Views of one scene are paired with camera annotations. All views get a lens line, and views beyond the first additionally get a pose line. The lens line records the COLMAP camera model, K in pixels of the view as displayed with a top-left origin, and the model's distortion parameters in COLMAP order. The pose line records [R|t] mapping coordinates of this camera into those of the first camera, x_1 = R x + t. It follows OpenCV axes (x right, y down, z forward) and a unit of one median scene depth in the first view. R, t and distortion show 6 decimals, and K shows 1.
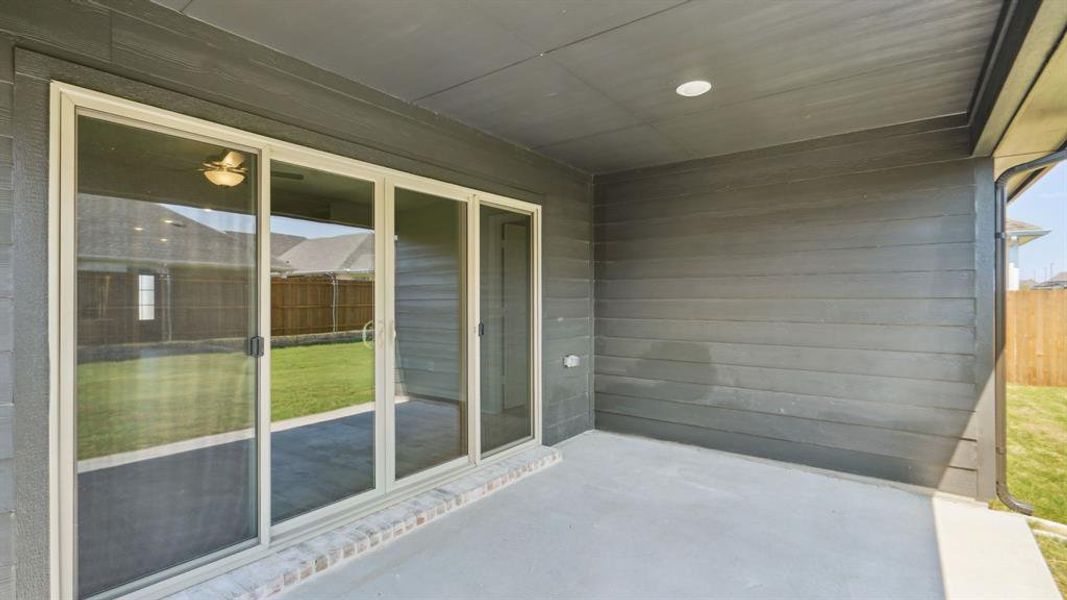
lens RADIAL K [[497.0, 0, 536.9], [0, 497.0, 302.8], [0, 0, 1]] dist [-0.000674, -0.000158]
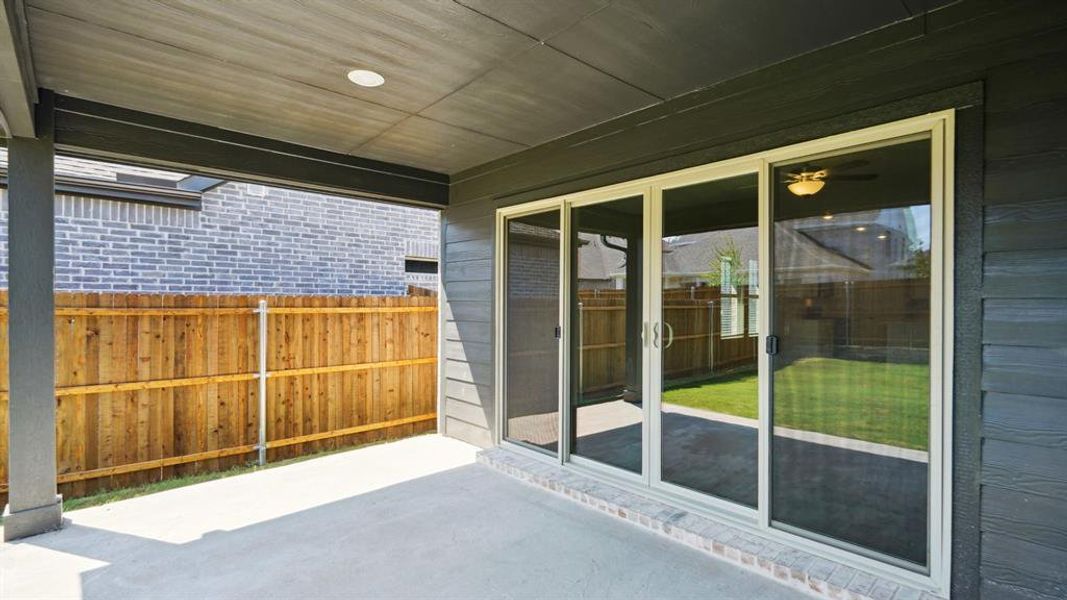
lens RADIAL K [[497.0, 0, 536.9], [0, 497.0, 302.8], [0, 0, 1]] dist [-0.000674, -0.000158]
pose [[-0.182836, -0.003801, -0.983136, 0.755673], [-0.013532, 0.999908, -0.001349, 0.001081], [0.983050, 0.013057, -0.182870, 0.928435]]
